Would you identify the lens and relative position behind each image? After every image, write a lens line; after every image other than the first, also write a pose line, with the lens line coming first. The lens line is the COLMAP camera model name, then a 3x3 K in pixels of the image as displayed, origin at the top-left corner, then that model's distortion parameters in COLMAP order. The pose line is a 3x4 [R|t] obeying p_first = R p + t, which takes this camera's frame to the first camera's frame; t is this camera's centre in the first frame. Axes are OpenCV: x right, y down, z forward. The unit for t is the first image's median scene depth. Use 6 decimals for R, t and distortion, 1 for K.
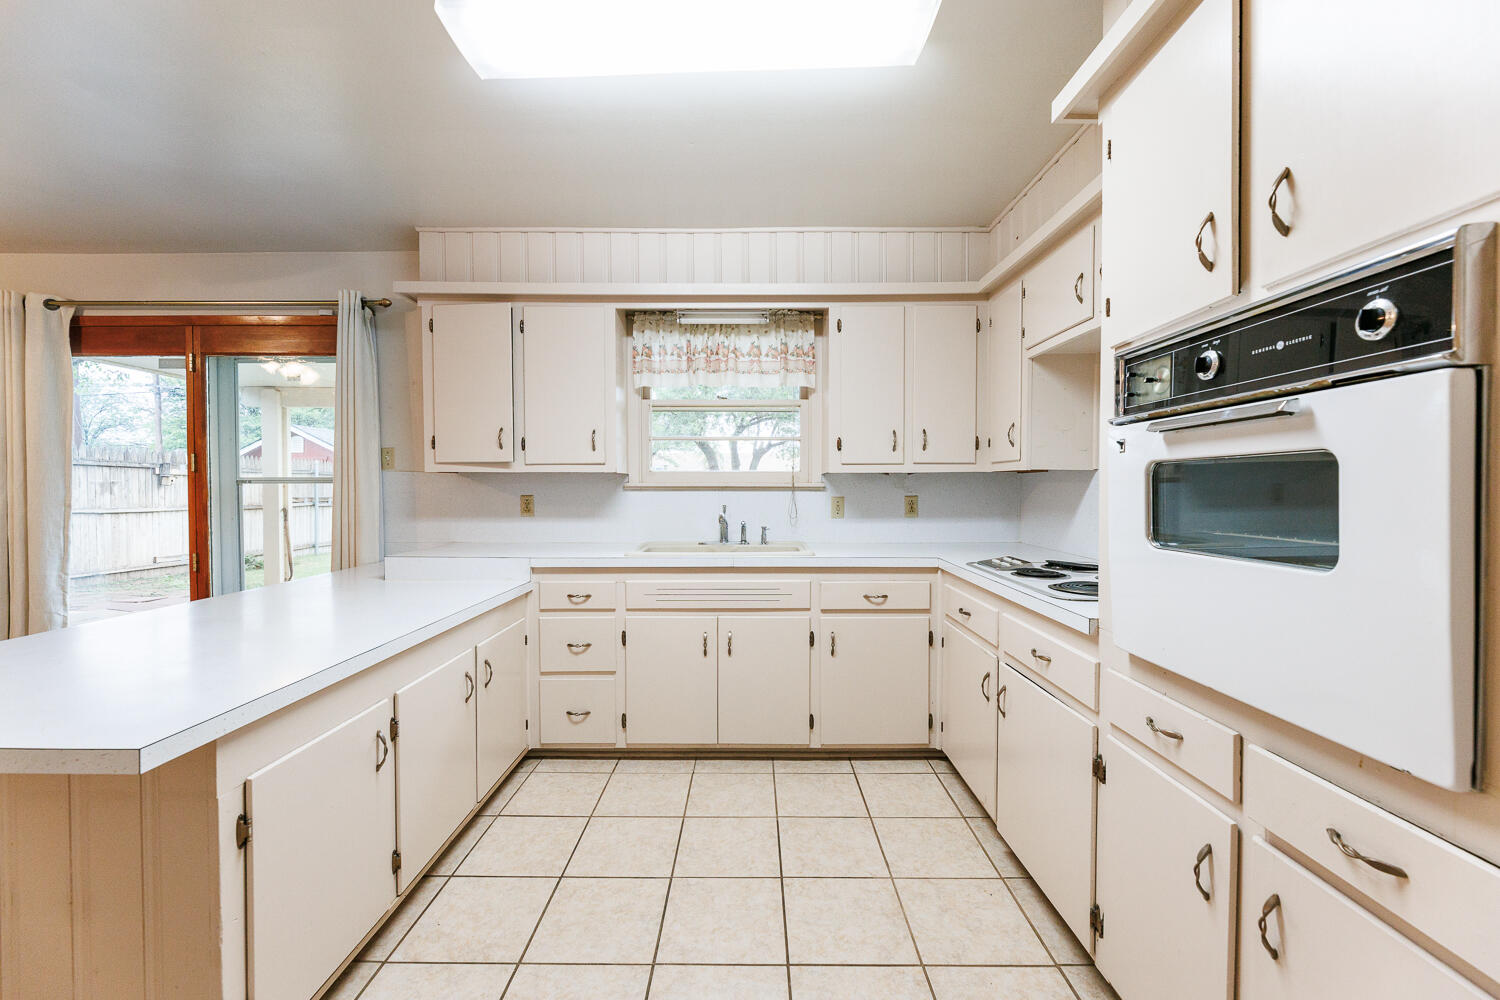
lens RADIAL K [[606.6, 0, 748.1], [0, 606.6, 497.1], [0, 0, 1]] dist [-0.001580, 0.000011]
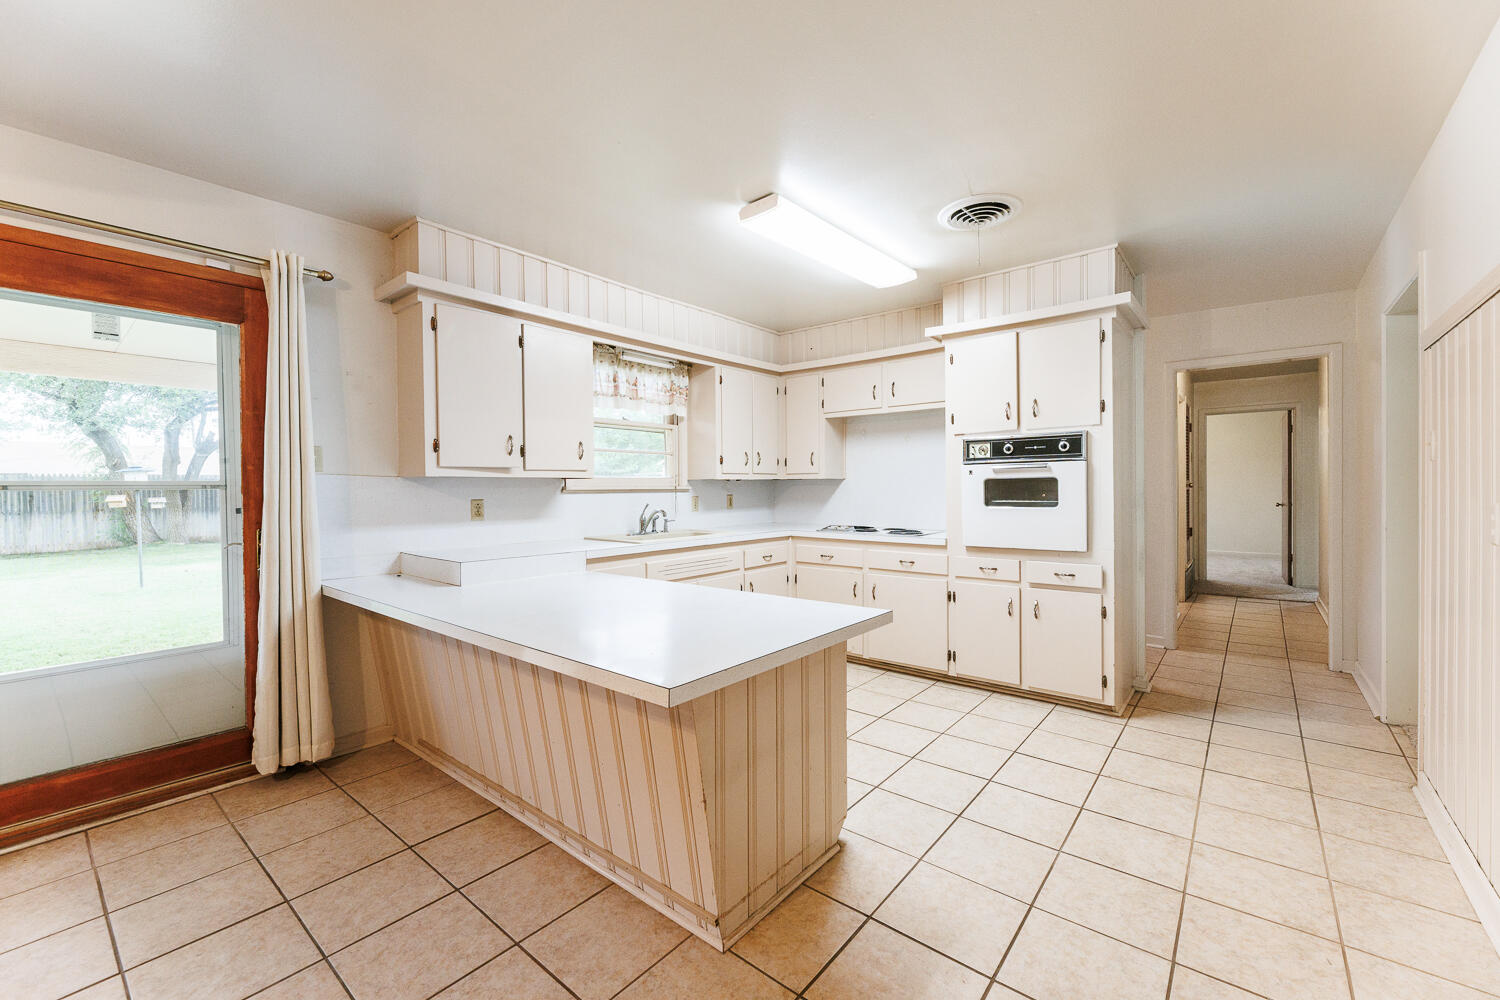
lens RADIAL K [[610.8, 0, 752.1], [0, 610.8, 493.7], [0, 0, 1]] dist [-0.002183, -0.000152]
pose [[0.631298, -0.013420, 0.775424, -0.890812], [0.021856, 0.999761, -0.000491, -0.002397], [-0.775232, 0.017258, 0.631441, 0.003286]]
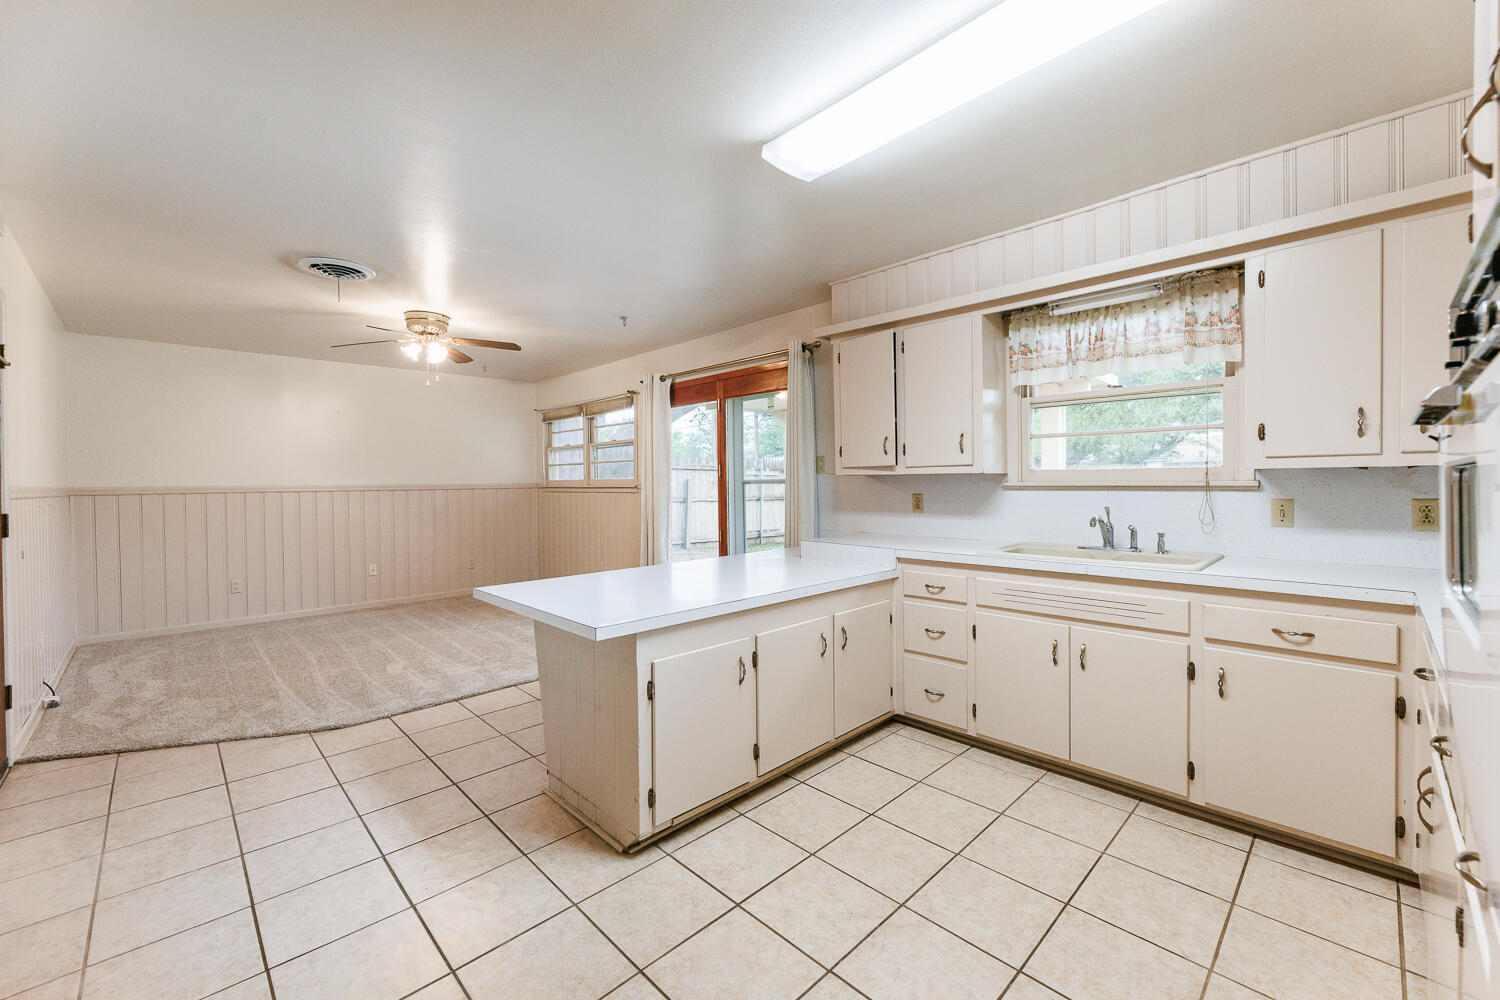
lens RADIAL K [[605.0, 0, 751.8], [0, 605.0, 491.9], [0, 0, 1]] dist [-0.002673, 0.000097]
pose [[0.702419, 0.005502, -0.711742, 0.225220], [-0.002428, 0.999983, 0.005334, -0.012130], [0.711759, -0.002019, 0.702421, -0.007238]]
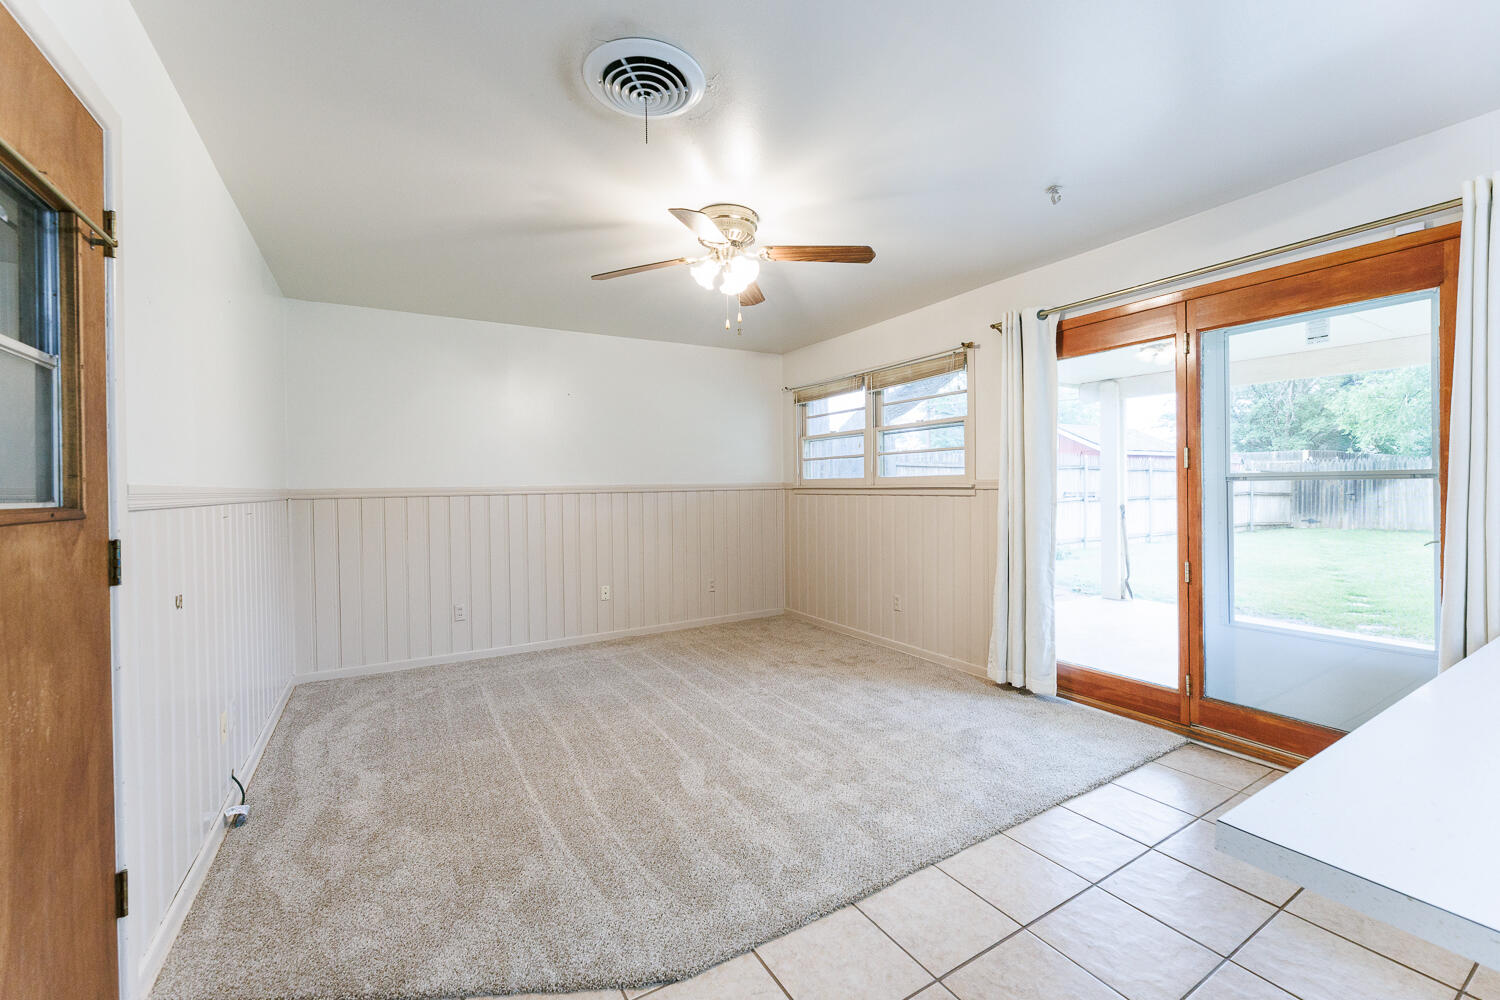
lens RADIAL K [[605.5, 0, 745.0], [0, 605.5, 493.7], [0, 0, 1]] dist [-0.000780, 0.000087]
pose [[0.510721, 0.005853, -0.859726, -0.508163], [-0.000765, 0.999980, 0.006353, -0.010736], [0.859746, -0.002588, 0.510715, 0.009141]]
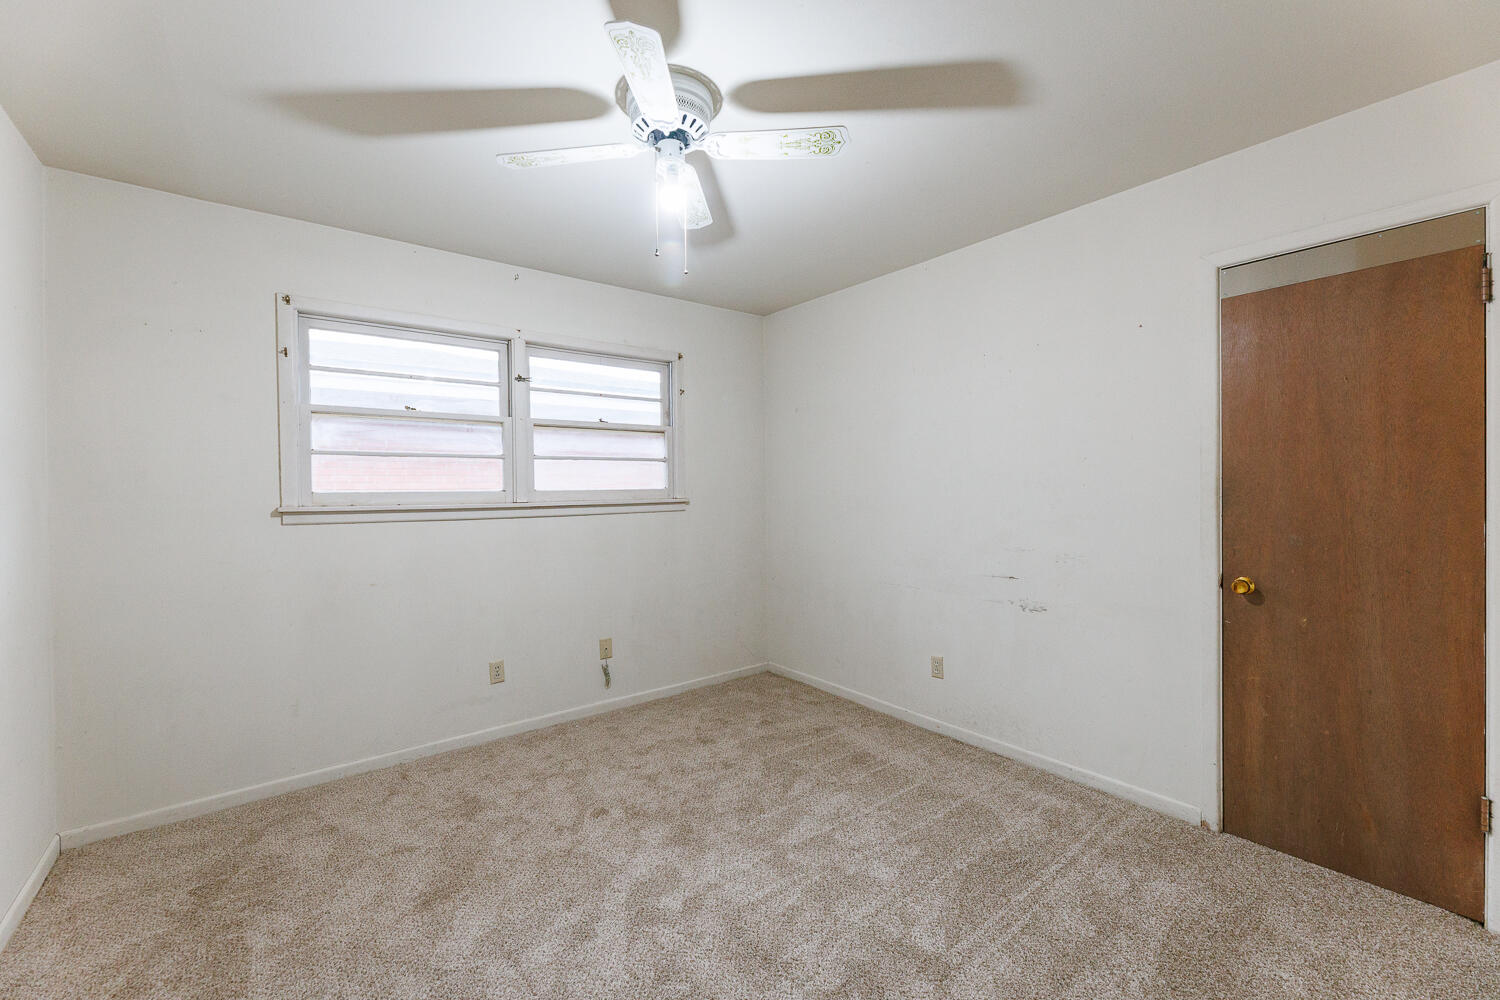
lens RADIAL K [[610.8, 0, 752.1], [0, 610.8, 493.7], [0, 0, 1]] dist [-0.002183, -0.000152]
pose [[0.785357, -0.014556, 0.618872, -1.963981], [0.028859, 0.999497, -0.013114, -0.012425], [-0.618370, 0.028159, 0.785382, 0.009475]]
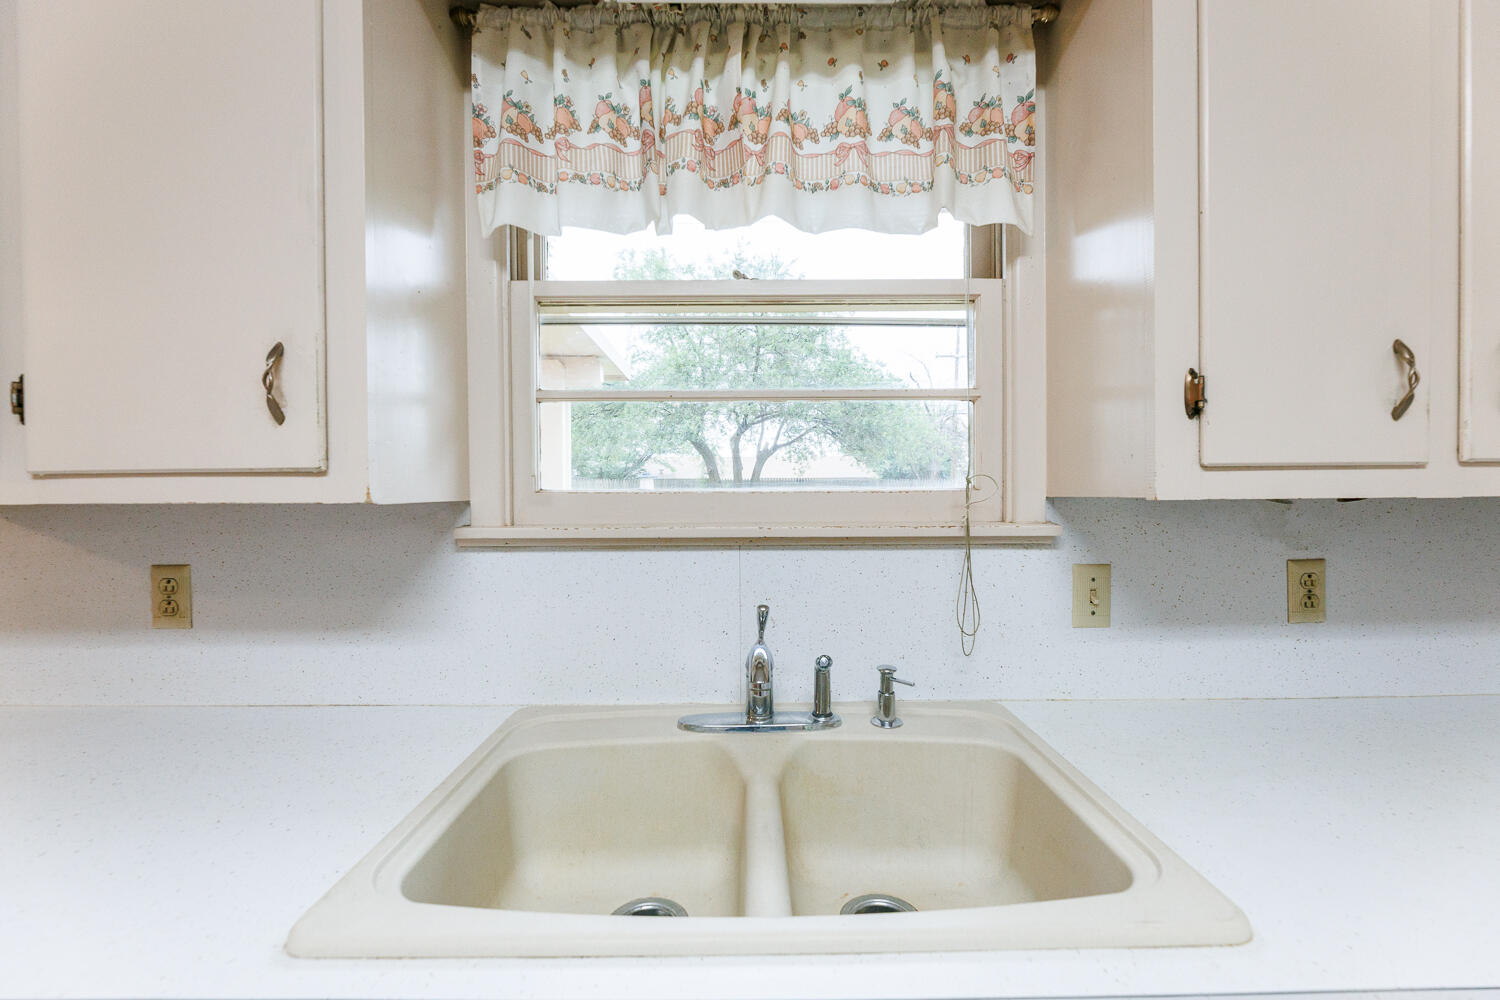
lens RADIAL K [[605.0, 0, 751.8], [0, 605.0, 491.9], [0, 0, 1]] dist [-0.002673, 0.000097]
pose [[0.999943, -0.006034, 0.008773, -0.045766], [0.006161, 0.999875, -0.014557, -0.038028], [-0.008684, 0.014610, 0.999856, 0.682396]]
